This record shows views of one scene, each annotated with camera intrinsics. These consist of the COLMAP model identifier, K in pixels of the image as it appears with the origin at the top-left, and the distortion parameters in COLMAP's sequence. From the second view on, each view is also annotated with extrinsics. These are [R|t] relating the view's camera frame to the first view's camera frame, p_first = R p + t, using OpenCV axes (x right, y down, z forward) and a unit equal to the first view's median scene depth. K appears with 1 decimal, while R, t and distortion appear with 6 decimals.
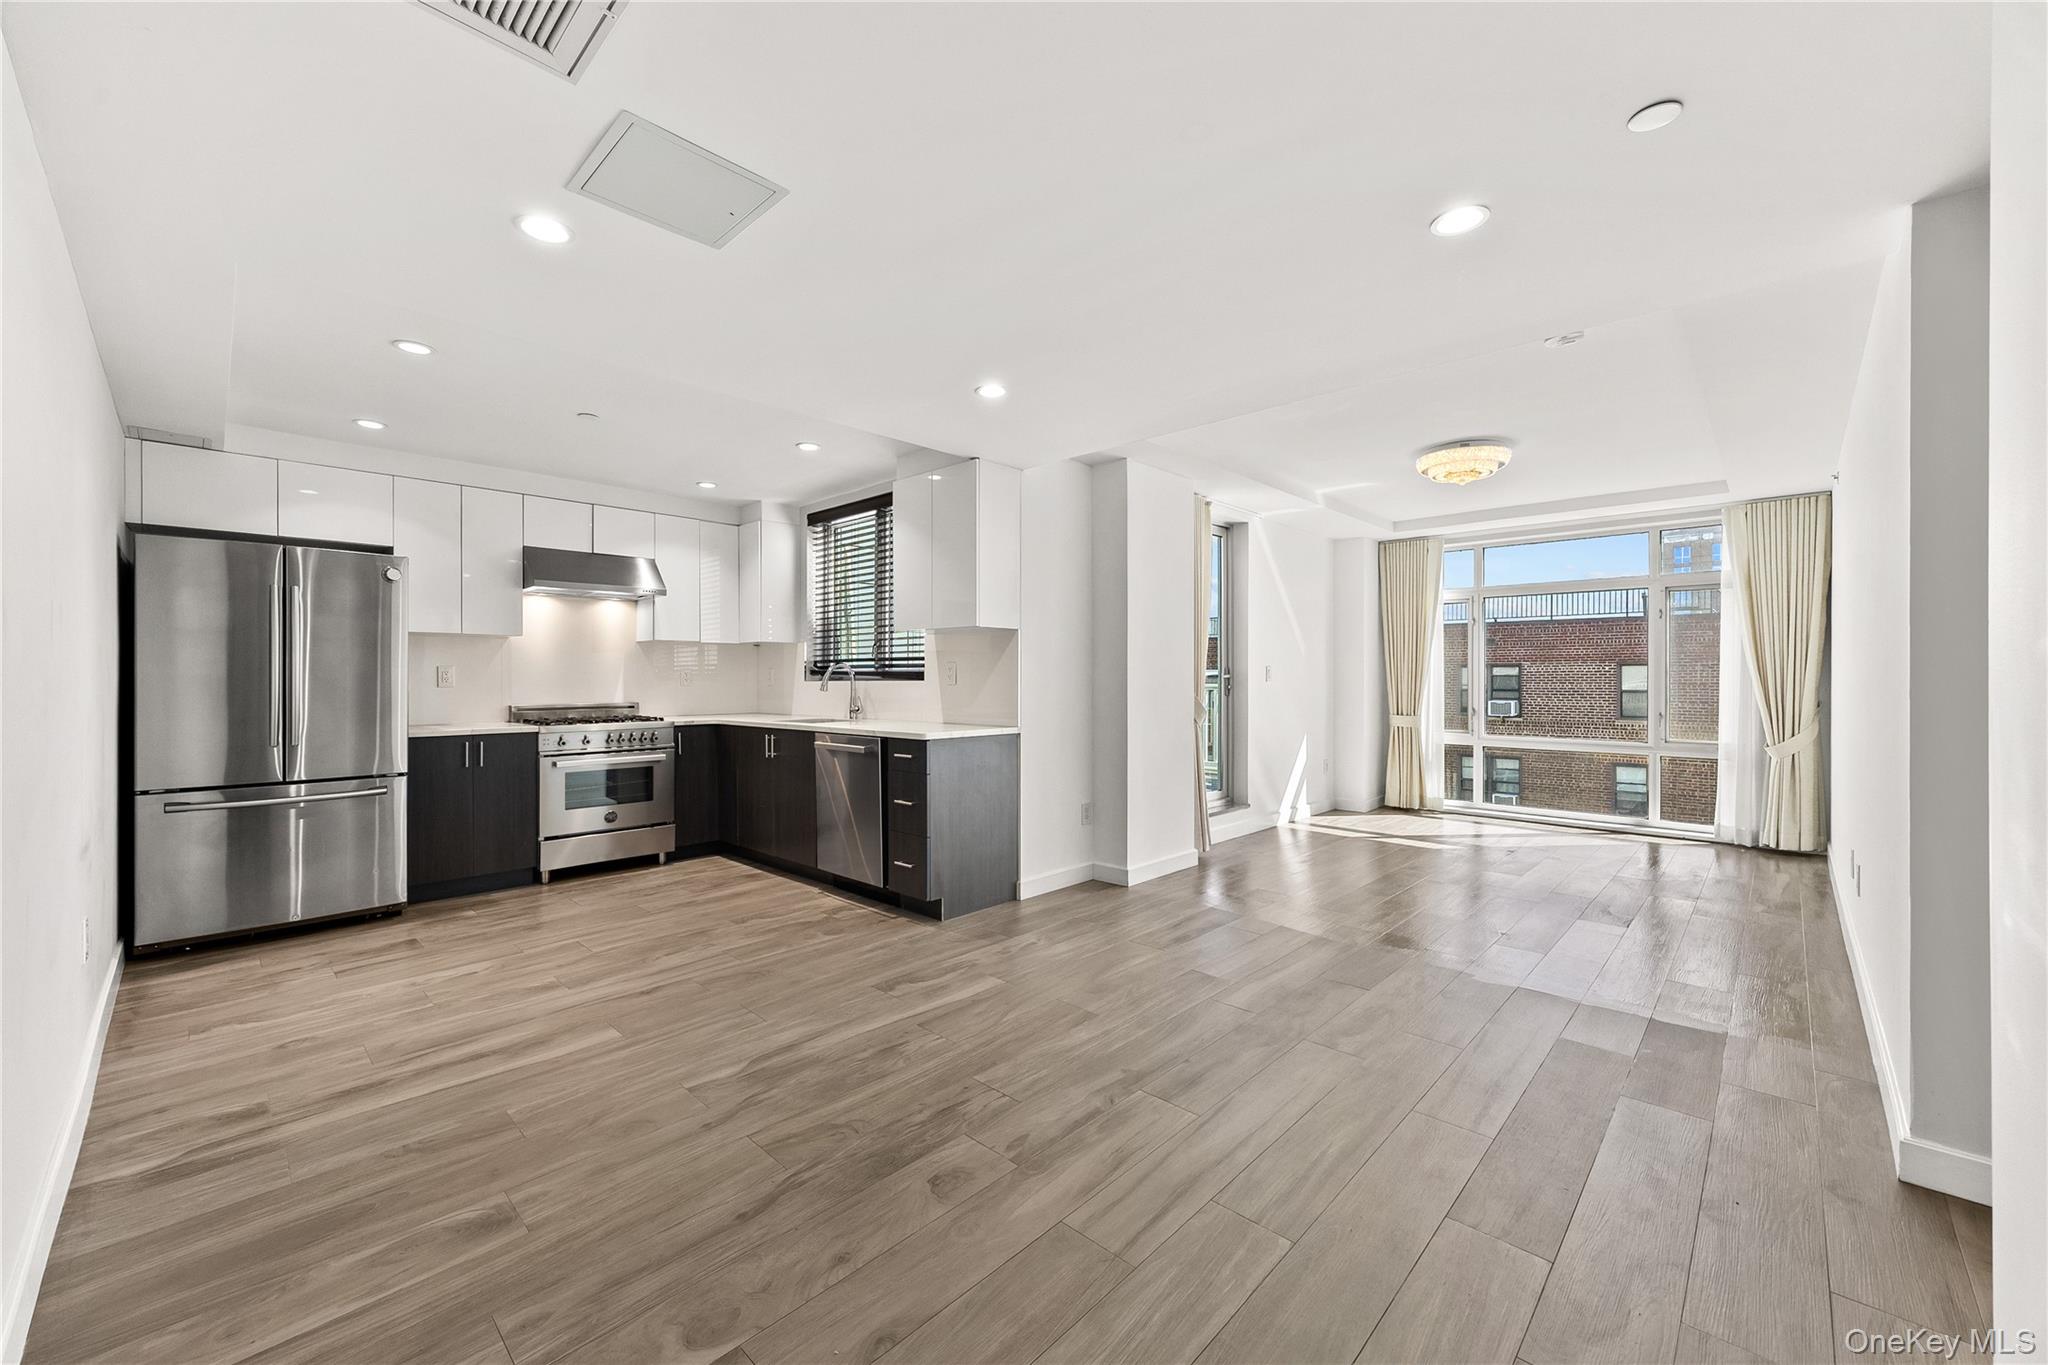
lens RADIAL K [[827.2, 0, 1006.9], [0, 827.2, 673.1], [0, 0, 1]] dist [-0.000823, -0.000076]
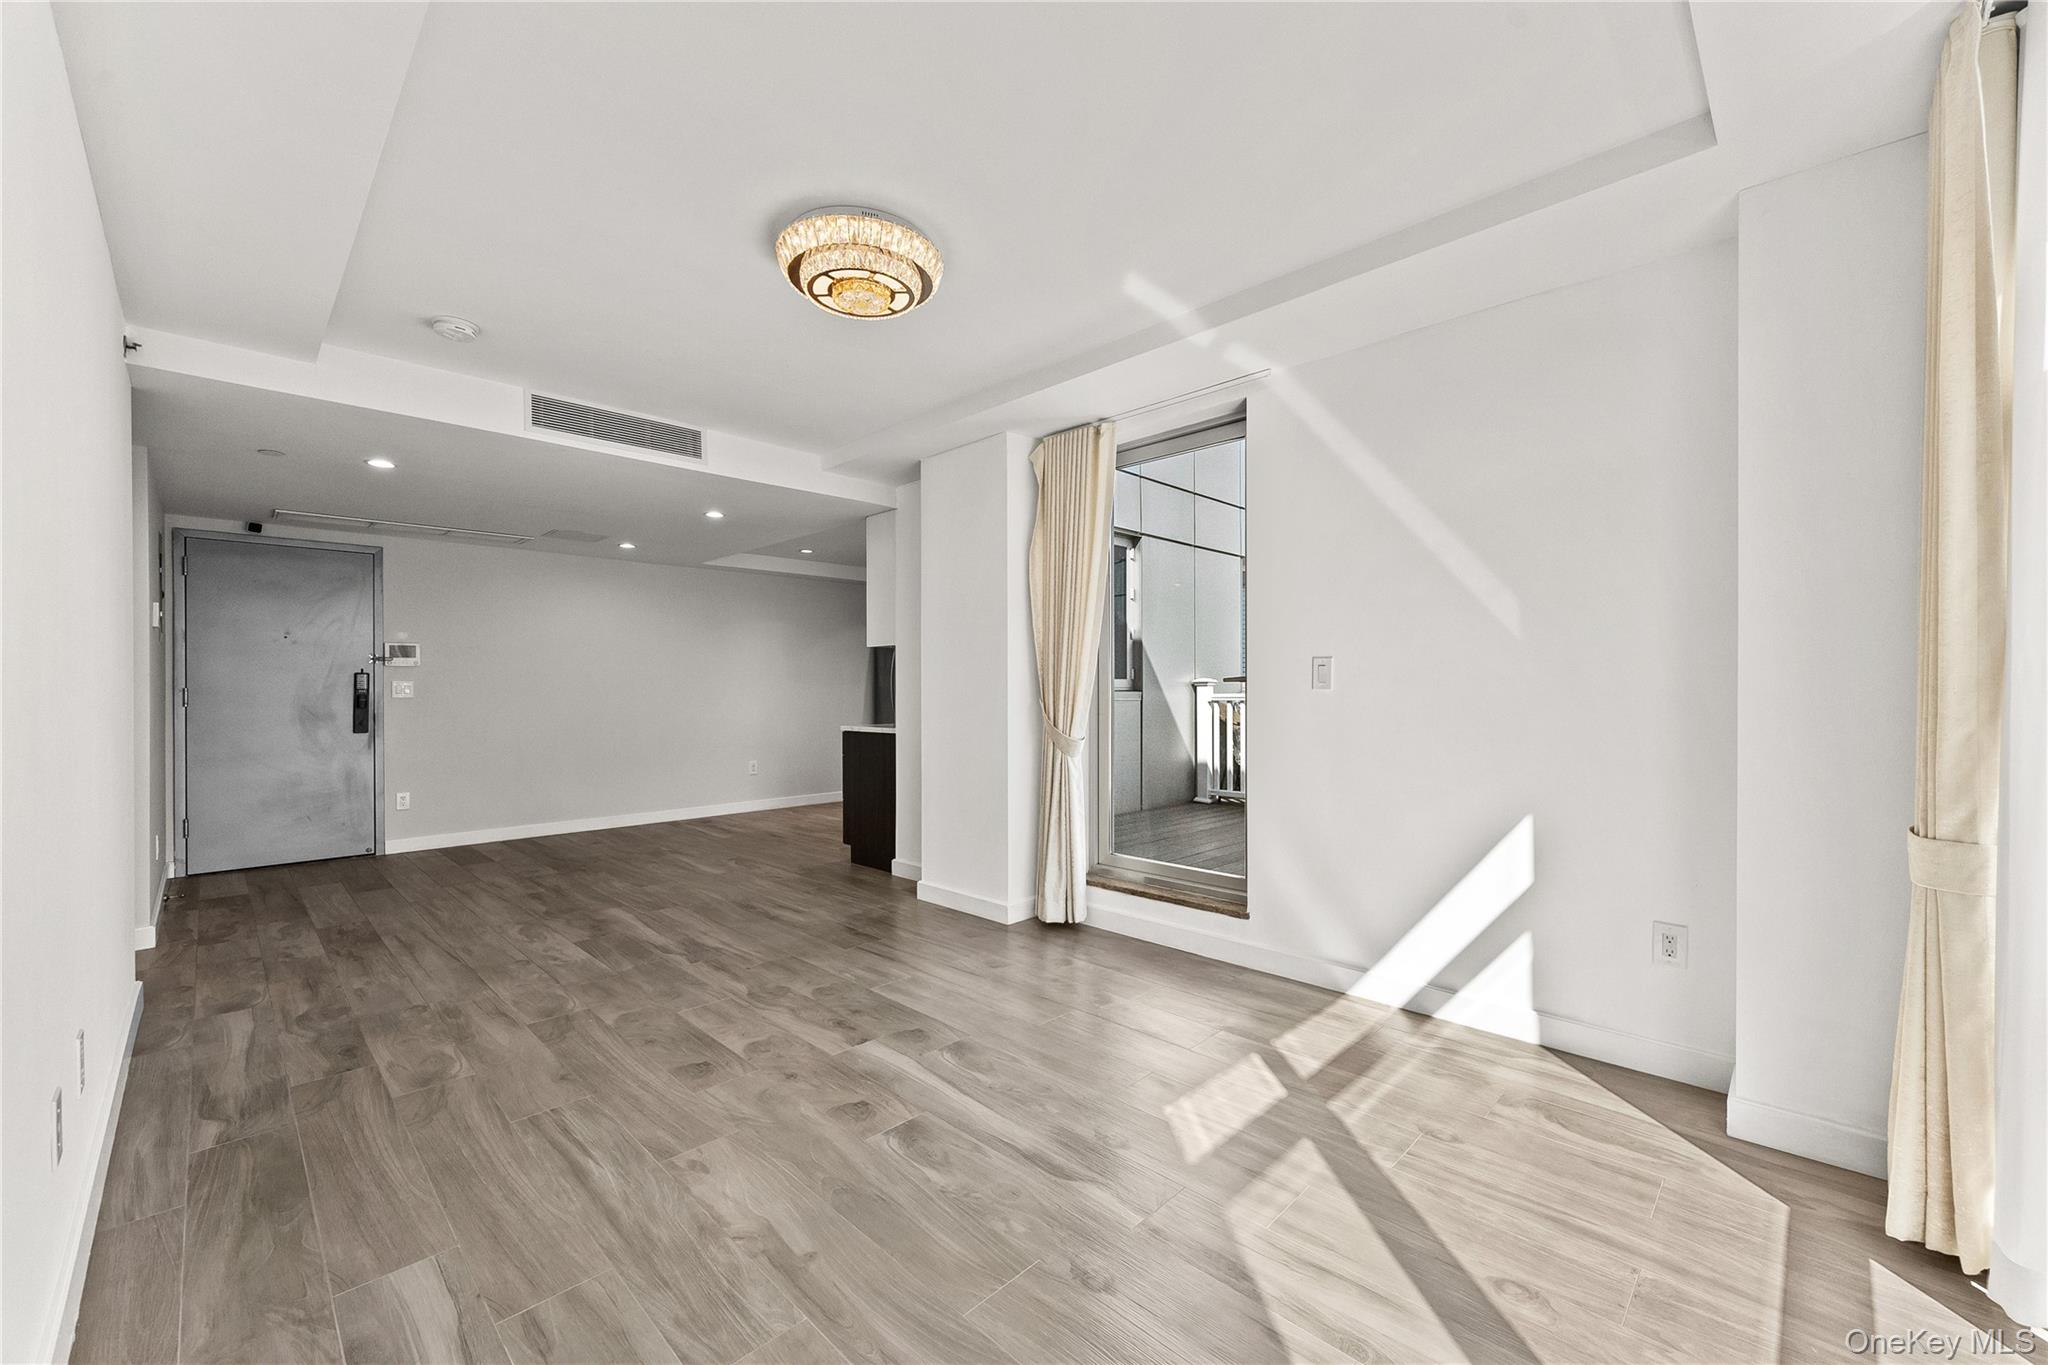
lens RADIAL K [[789.4, 0, 1003.4], [0, 789.4, 682.4], [0, 0, 1]] dist [0.000278, 0.000109]
pose [[-0.027116, -0.012545, -0.999554, 0.920980], [0.011320, 0.999853, -0.012856, 0.016294], [0.999568, -0.011664, -0.026970, 0.975043]]
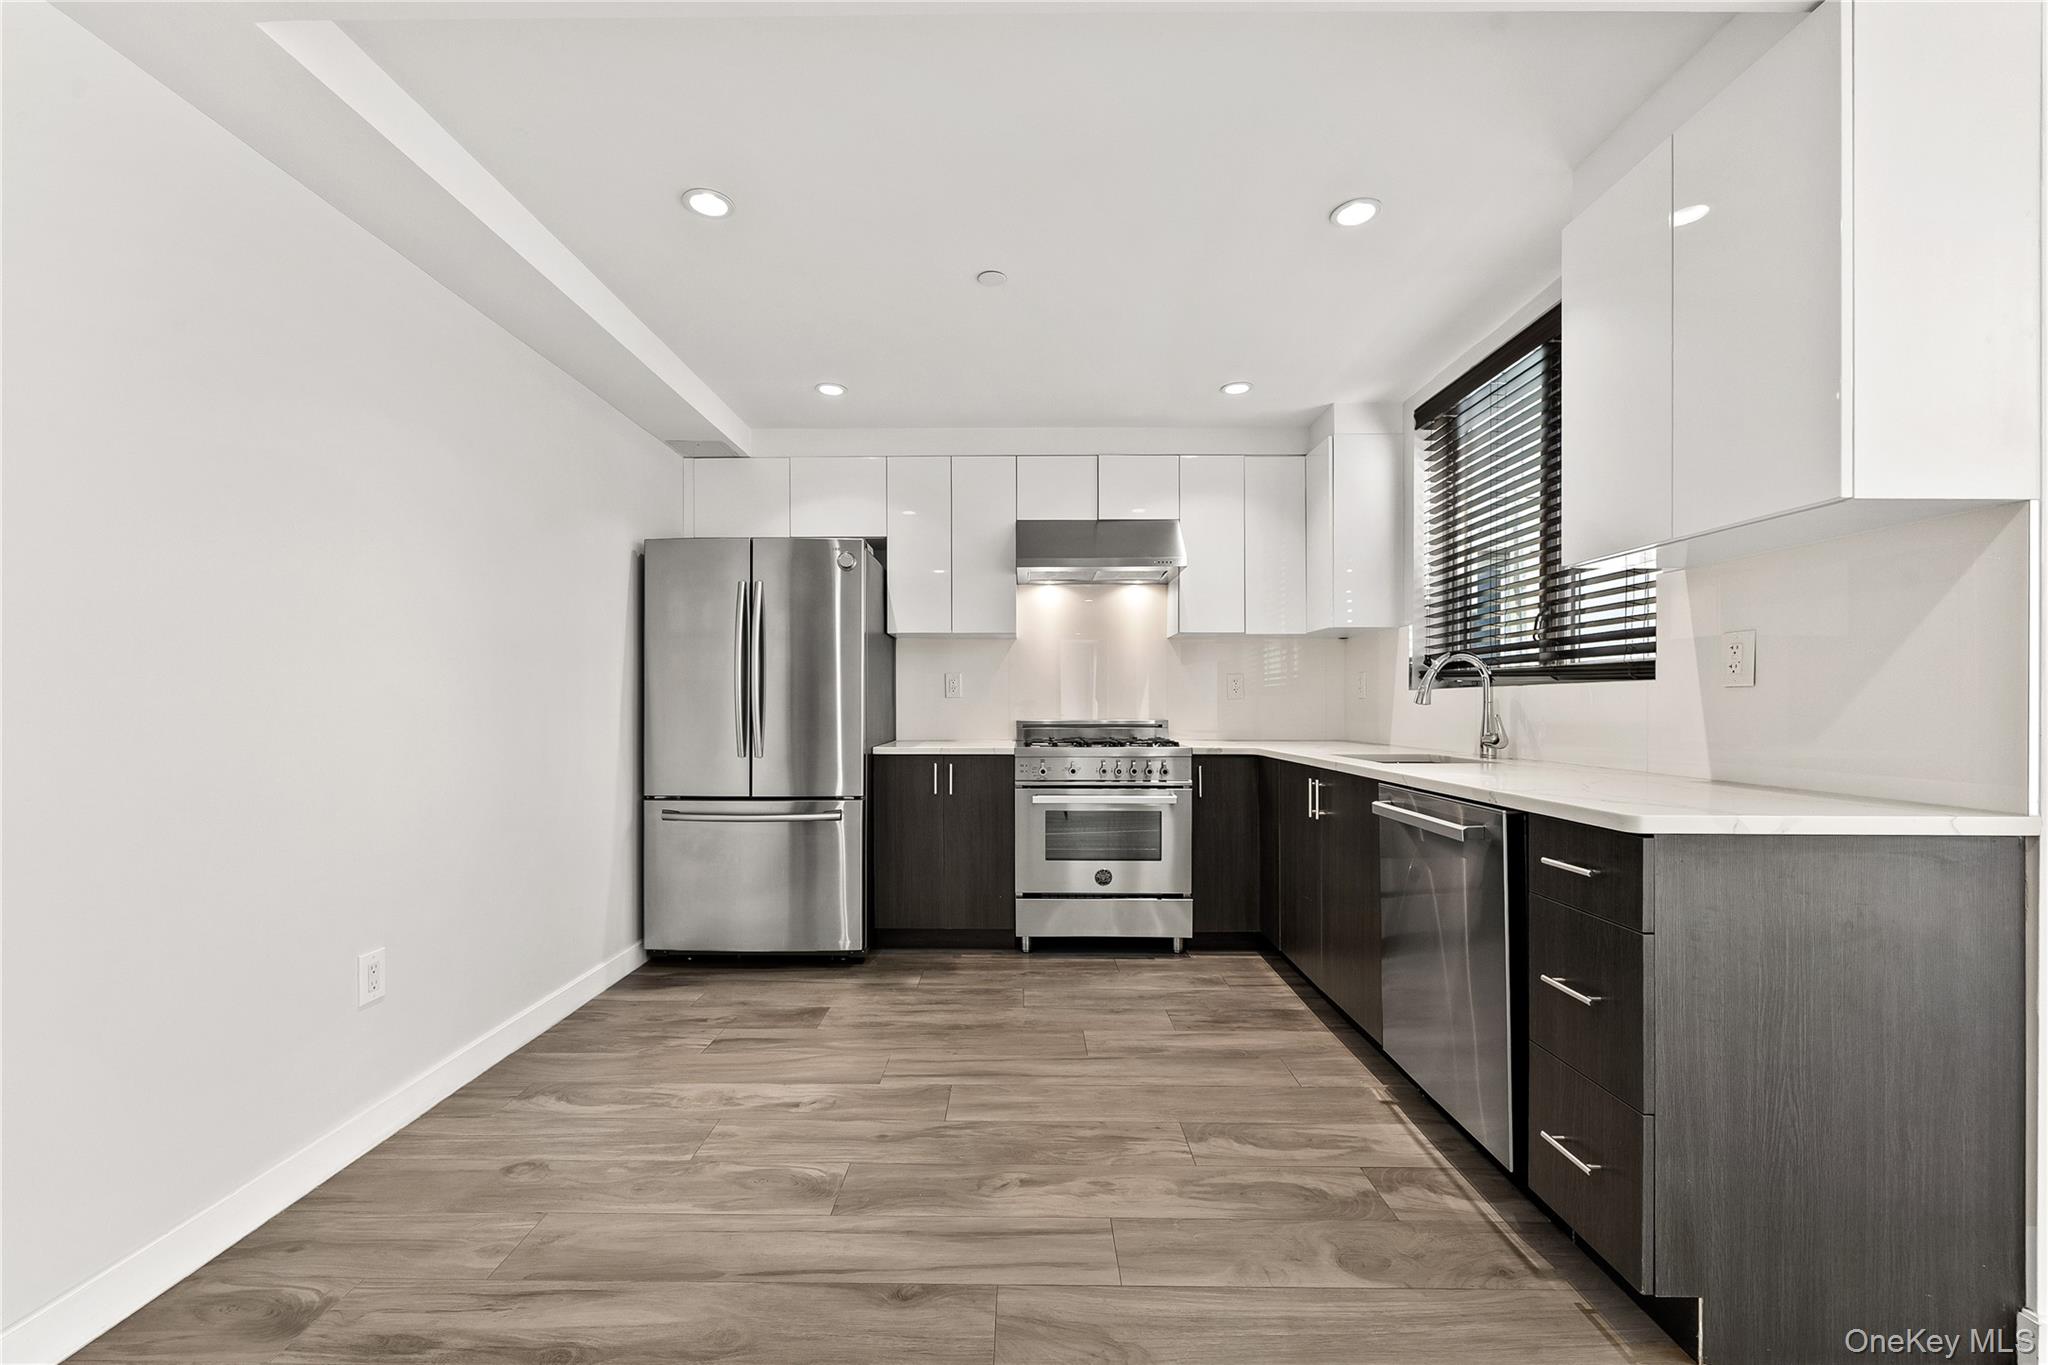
lens RADIAL K [[811.8, 0, 1002.3], [0, 811.8, 704.0], [0, 0, 1]] dist [-0.000715, -0.000078]
pose [[0.691917, 0.003433, -0.721969, -0.027428], [0.002048, 0.999975, 0.006718, 0.017202], [0.721974, -0.006127, 0.691893, 0.423250]]
